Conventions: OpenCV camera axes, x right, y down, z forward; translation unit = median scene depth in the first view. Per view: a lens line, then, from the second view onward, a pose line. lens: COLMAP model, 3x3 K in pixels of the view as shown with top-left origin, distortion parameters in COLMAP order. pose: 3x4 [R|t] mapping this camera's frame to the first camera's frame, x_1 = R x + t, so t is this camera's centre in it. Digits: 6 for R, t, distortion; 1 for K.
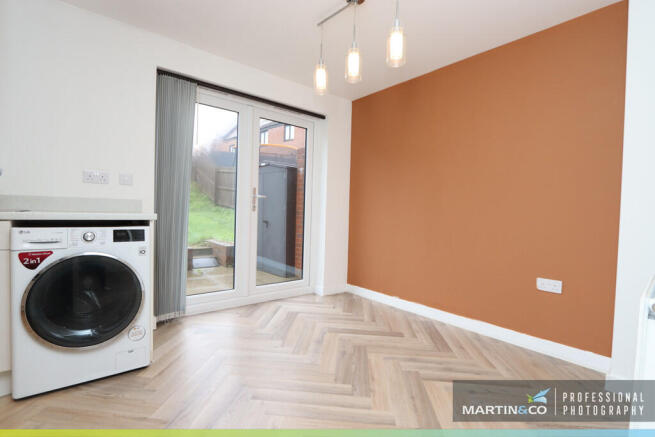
lens RADIAL K [[295.1, 0, 321.7], [0, 295.1, 217.7], [0, 0, 1]] dist [-0.036983, -0.000054]
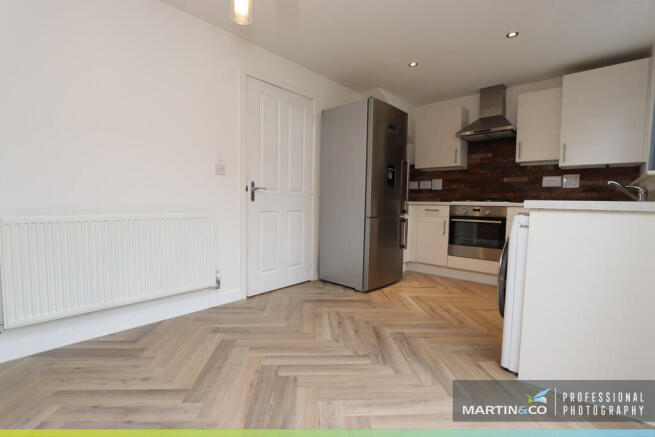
lens RADIAL K [[304.0, 0, 324.6], [0, 304.0, 220.5], [0, 0, 1]] dist [-0.003664, -0.000226]
pose [[-0.986473, -0.035958, -0.159933, 0.131045], [-0.049397, 0.995500, 0.080866, 0.000001], [0.156306, 0.087673, -0.983810, 1.941915]]
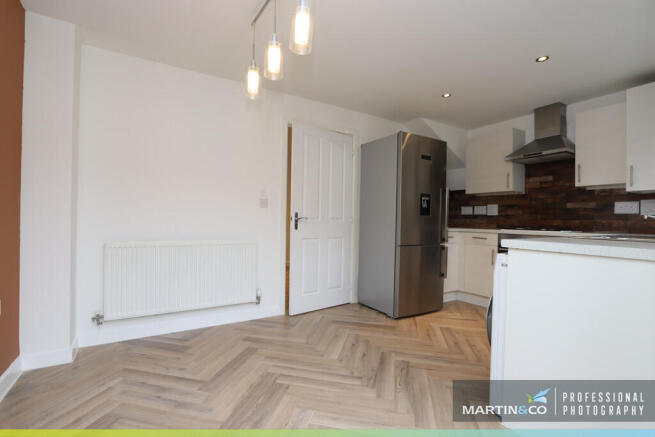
lens RADIAL K [[304.0, 0, 324.6], [0, 304.0, 220.5], [0, 0, 1]] dist [-0.003664, -0.000226]
pose [[-0.990522, -0.046536, 0.129233, -0.201335], [-0.042643, 0.998554, 0.032731, -0.081411], [-0.130570, 0.026910, -0.991074, 2.112328]]
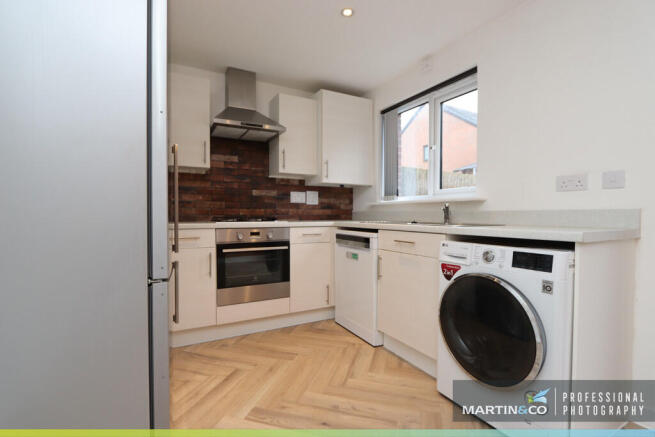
lens RADIAL K [[304.0, 0, 324.6], [0, 304.0, 220.5], [0, 0, 1]] dist [-0.003664, -0.000226]
pose [[-0.181043, -0.009624, -0.983428, 0.176226], [-0.030237, 0.999534, -0.004215, -0.021793], [0.983010, 0.028973, -0.181250, 0.658602]]
